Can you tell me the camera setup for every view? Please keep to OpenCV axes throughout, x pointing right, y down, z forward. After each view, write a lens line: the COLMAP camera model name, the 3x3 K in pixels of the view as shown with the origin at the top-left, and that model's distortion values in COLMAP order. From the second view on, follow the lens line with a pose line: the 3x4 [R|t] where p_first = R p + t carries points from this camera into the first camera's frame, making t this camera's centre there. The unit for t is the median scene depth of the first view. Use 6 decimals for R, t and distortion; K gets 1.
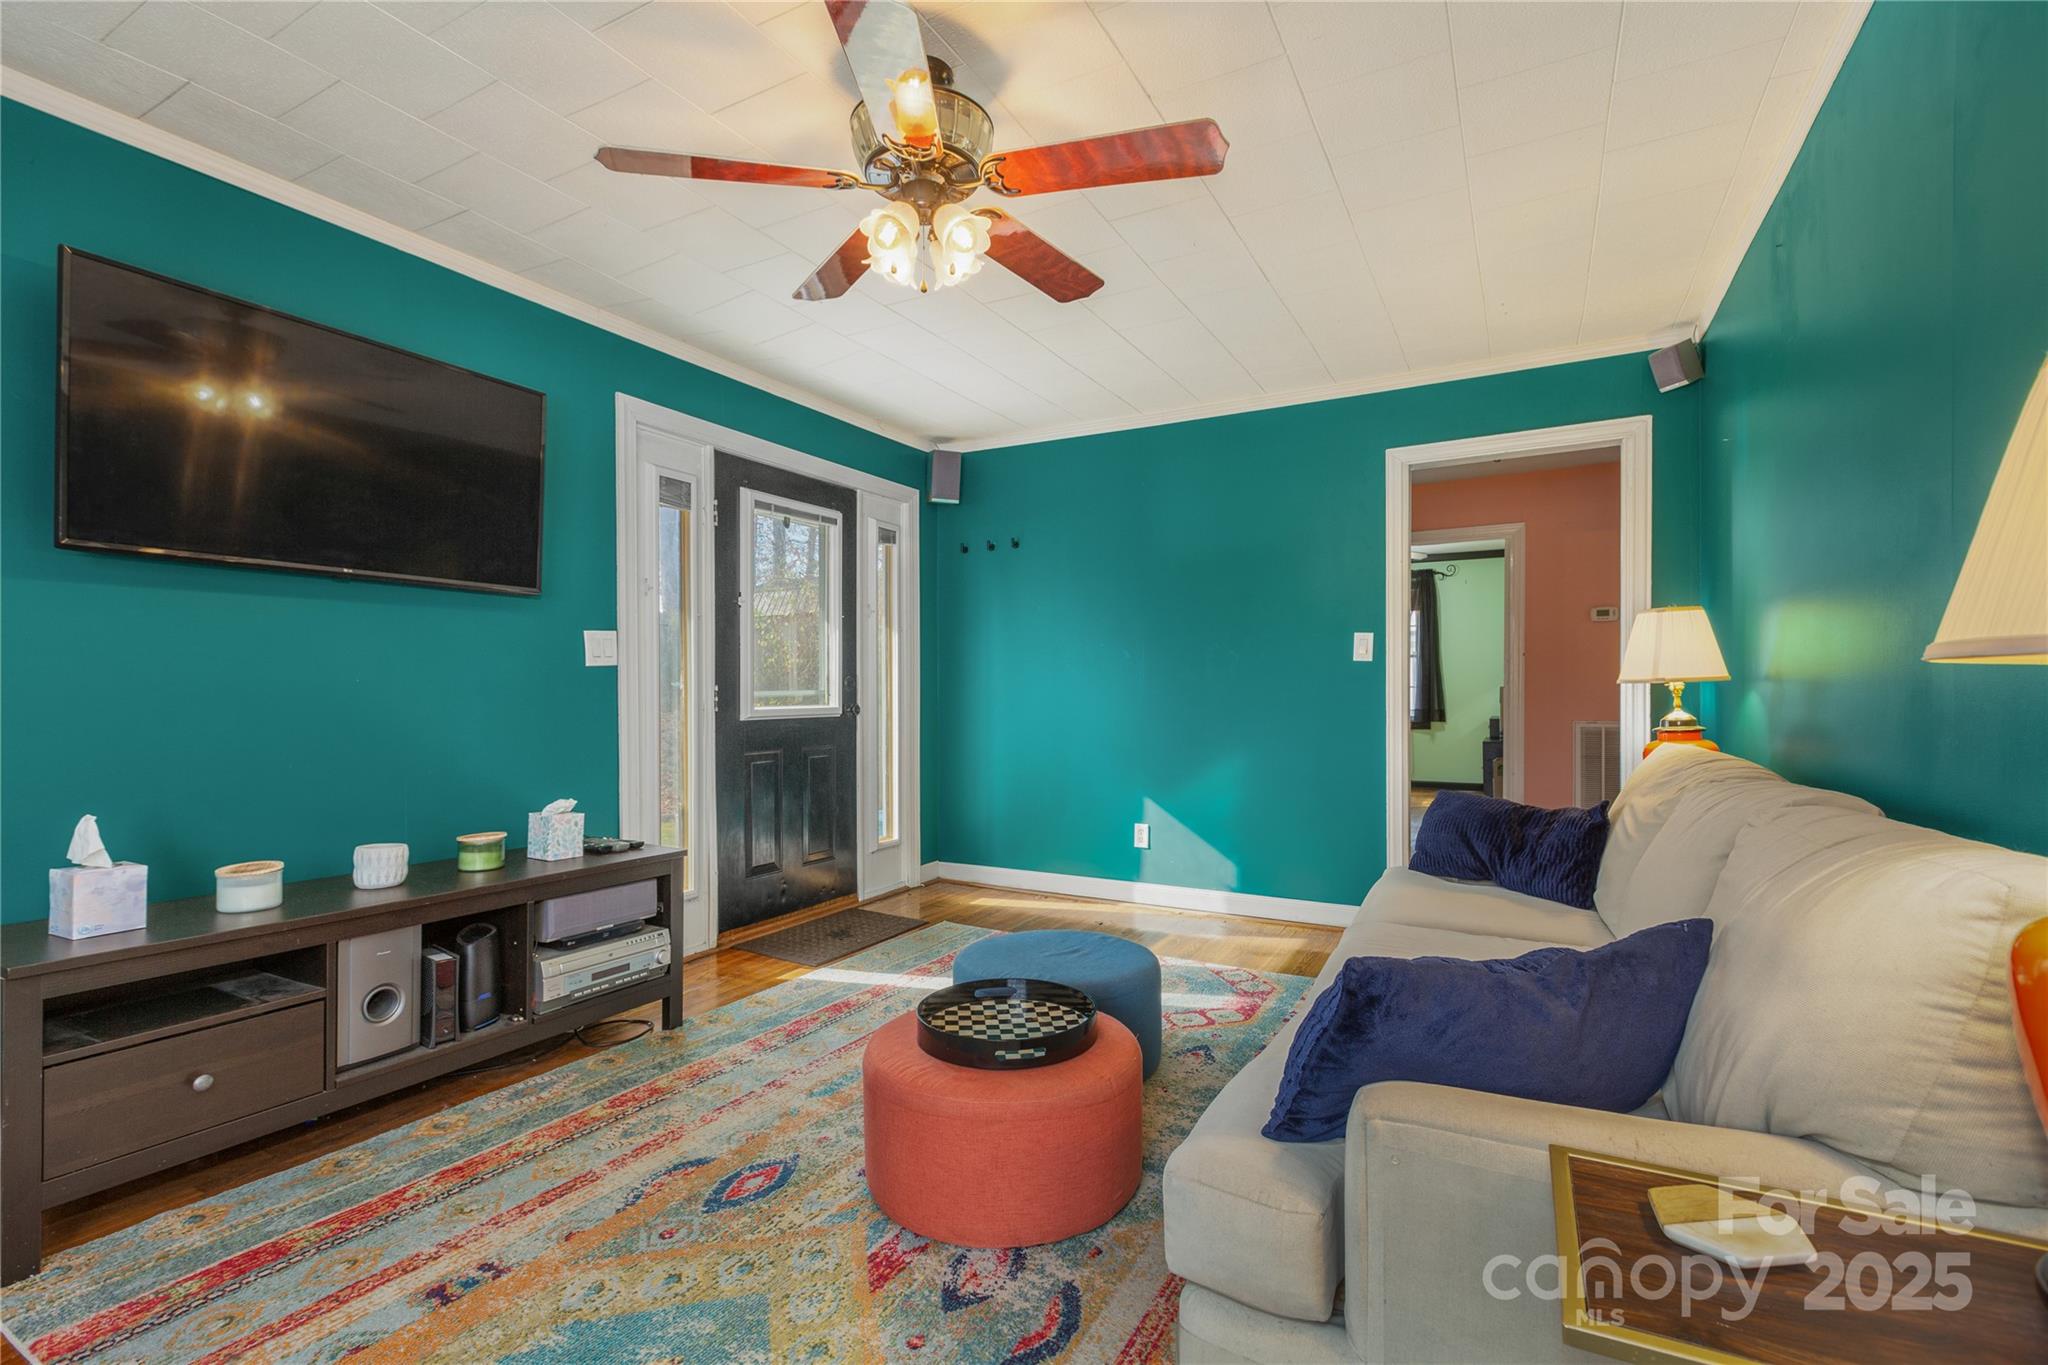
lens RADIAL K [[939.6, 0, 1024.0], [0, 939.6, 682.5], [0, 0, 1]] dist [0.000158, 0.000030]
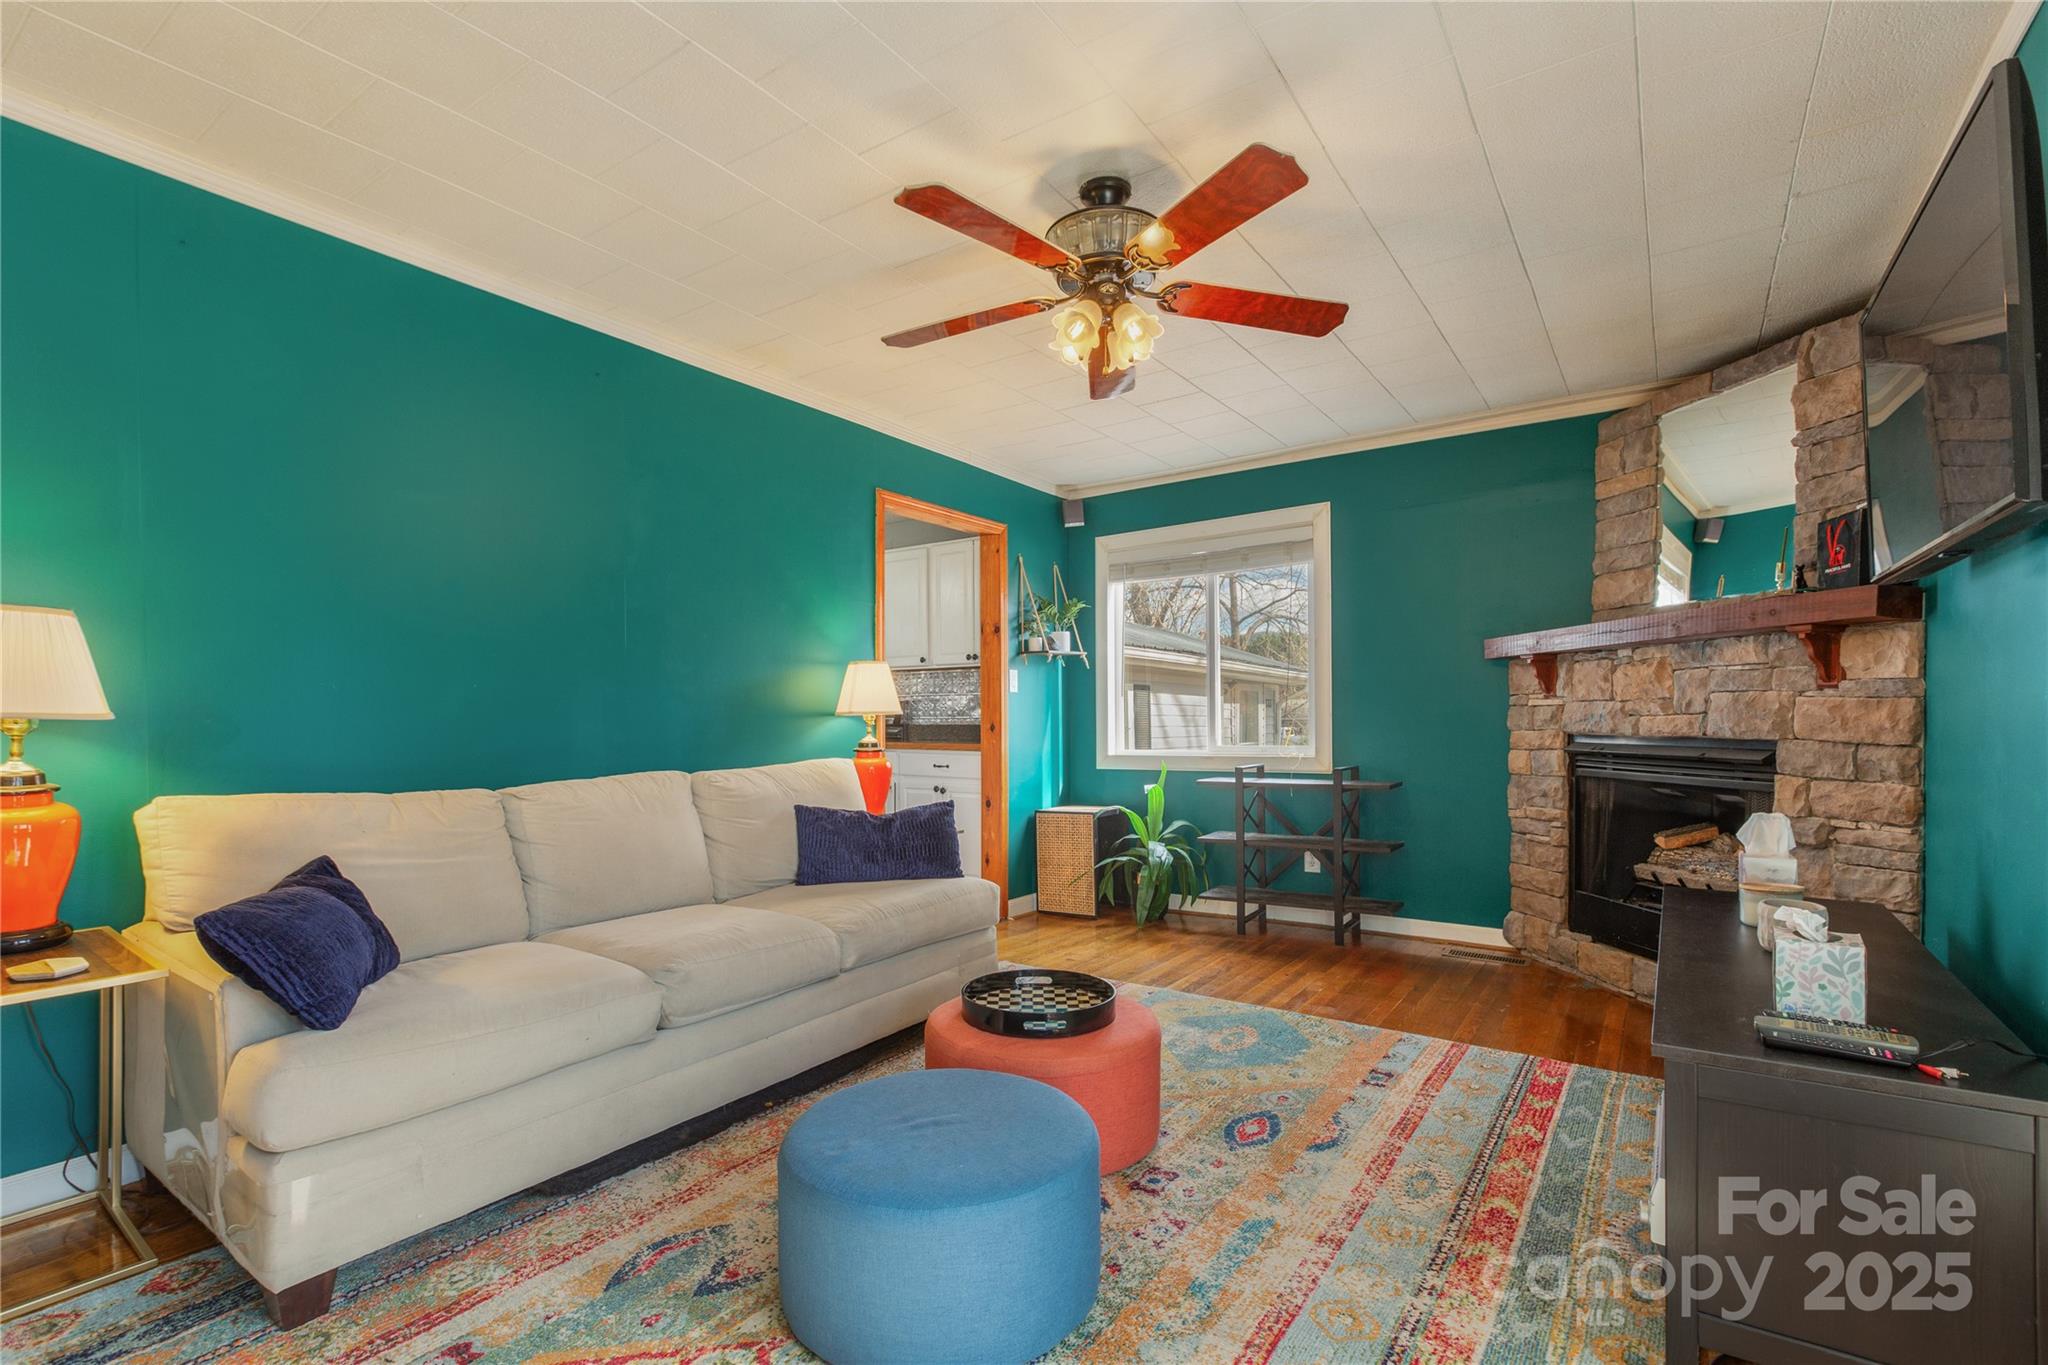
lens RADIAL K [[939.6, 0, 1024.0], [0, 939.6, 682.5], [0, 0, 1]] dist [0.000158, 0.000030]
pose [[-0.995155, 0.012303, 0.097549, -0.123538], [0.008239, 0.999085, -0.041960, 0.013103], [-0.097976, -0.040953, -0.994346, 2.246140]]
